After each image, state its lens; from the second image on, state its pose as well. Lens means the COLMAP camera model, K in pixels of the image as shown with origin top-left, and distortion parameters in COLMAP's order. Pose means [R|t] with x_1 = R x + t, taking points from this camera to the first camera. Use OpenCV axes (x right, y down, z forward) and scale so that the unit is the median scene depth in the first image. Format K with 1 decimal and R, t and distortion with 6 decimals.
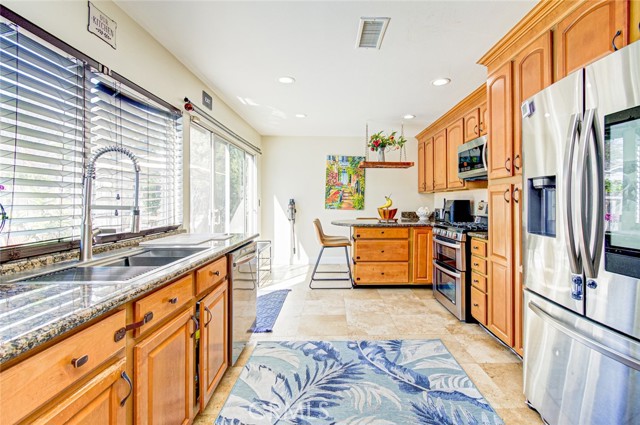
lens RADIAL K [[287.2, 0, 333.0], [0, 287.2, 198.9], [0, 0, 1]] dist [-0.001585, -0.000403]
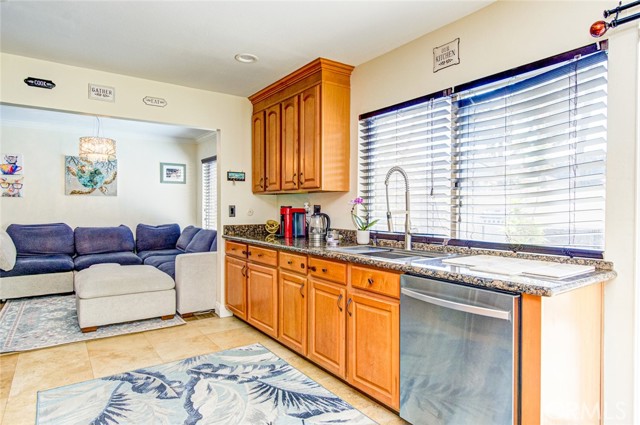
lens RADIAL K [[382.7, 0, 316.0], [0, 382.7, 213.5], [0, 0, 1]] dist [-0.000977, -0.001593]
pose [[-0.830794, 0.005174, -0.556556, 0.315859], [0.001689, 0.999976, 0.006775, 0.019809], [0.556578, 0.004688, -0.830782, 1.979630]]
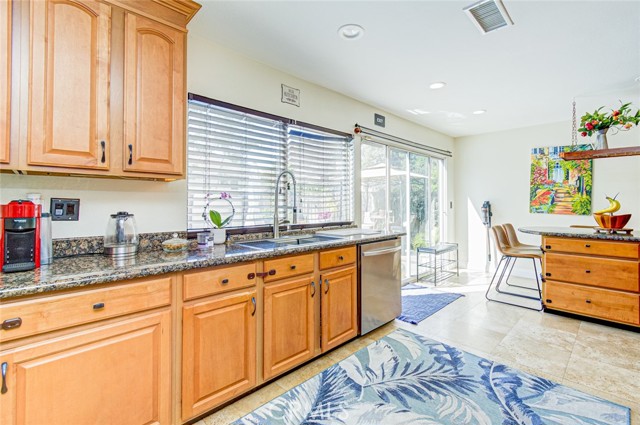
lens RADIAL K [[282.3, 0, 336.7], [0, 282.3, 199.8], [0, 0, 1]] dist [-0.001937, -0.000523]
pose [[0.703471, -0.007923, -0.710680, 0.349285], [0.004997, 0.999968, -0.006202, -0.001270], [0.710707, 0.000811, 0.703488, 0.042556]]
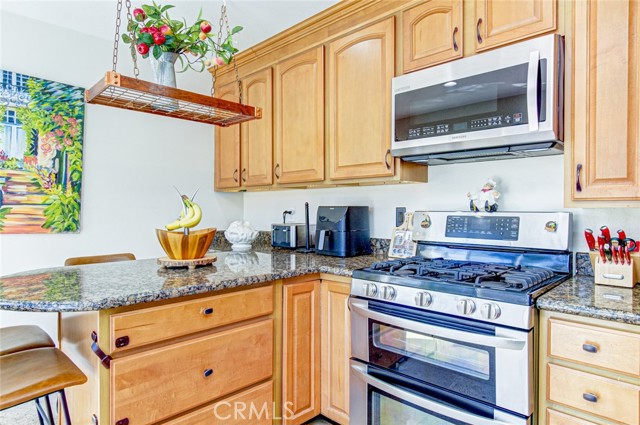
lens RADIAL K [[381.2, 0, 321.0], [0, 381.2, 209.8], [0, 0, 1]] dist [0.000655, -0.000680]
pose [[0.705437, -0.005423, 0.708751, -0.046274], [-0.005914, 0.999891, 0.013537, 0.003157], [-0.708748, -0.013741, 0.705328, 0.938368]]
